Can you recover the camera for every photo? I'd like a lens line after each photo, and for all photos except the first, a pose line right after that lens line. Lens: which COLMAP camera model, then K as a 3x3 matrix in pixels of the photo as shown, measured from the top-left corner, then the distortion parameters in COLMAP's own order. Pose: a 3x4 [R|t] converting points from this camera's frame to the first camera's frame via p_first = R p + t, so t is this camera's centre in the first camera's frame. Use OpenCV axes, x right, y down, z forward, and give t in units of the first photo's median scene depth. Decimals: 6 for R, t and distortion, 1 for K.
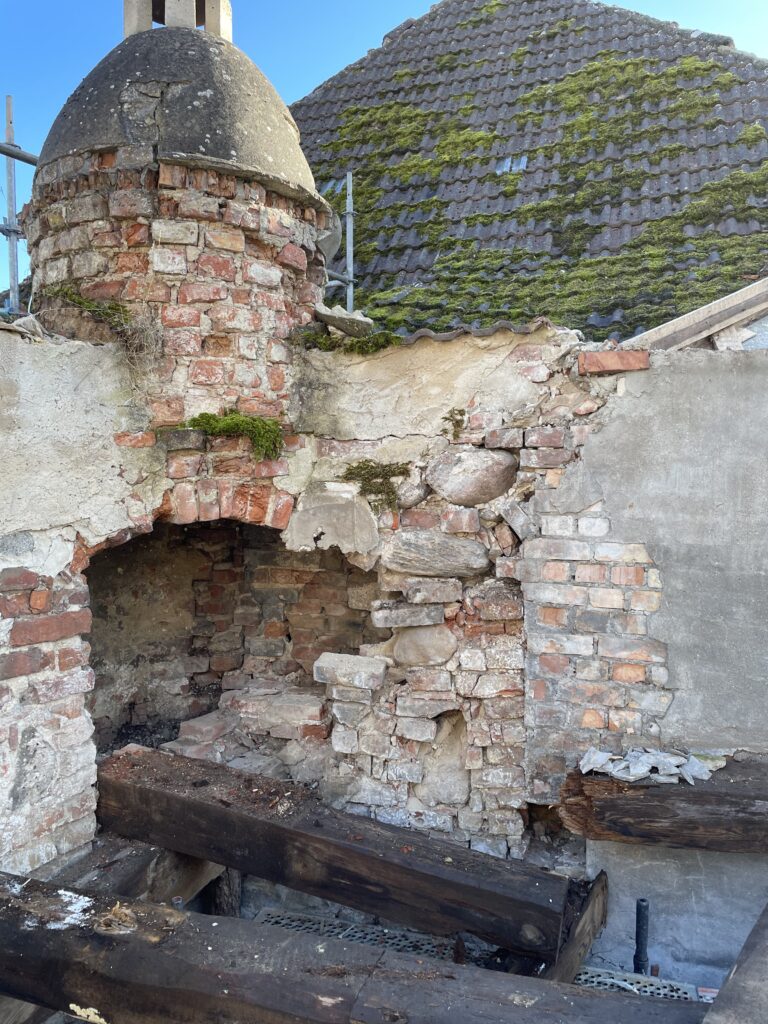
lens RADIAL K [[752.7, 0, 386.6], [0, 752.7, 497.3], [0, 0, 1]] dist [0.097018, -0.119809]
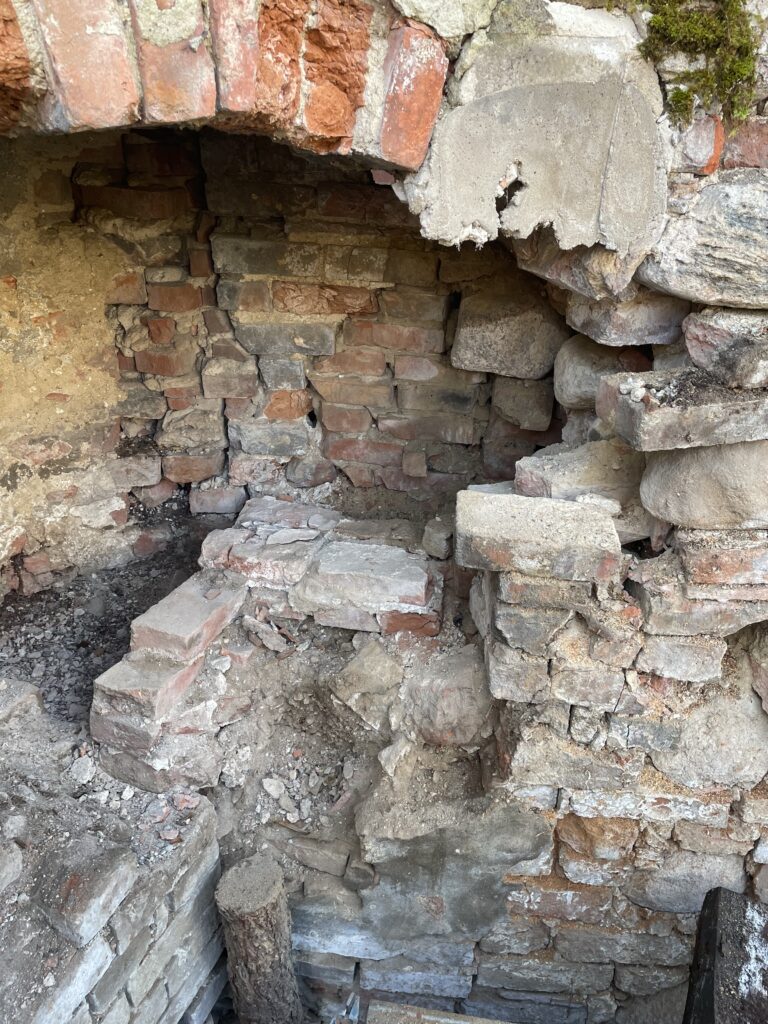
lens RADIAL K [[752.7, 0, 386.6], [0, 752.7, 497.3], [0, 0, 1]] dist [0.097018, -0.119809]
pose [[0.991663, -0.039121, 0.122775, -0.156464], [-0.011089, 0.923357, 0.383783, 0.038296], [-0.128379, -0.381945, 0.915225, 0.535704]]
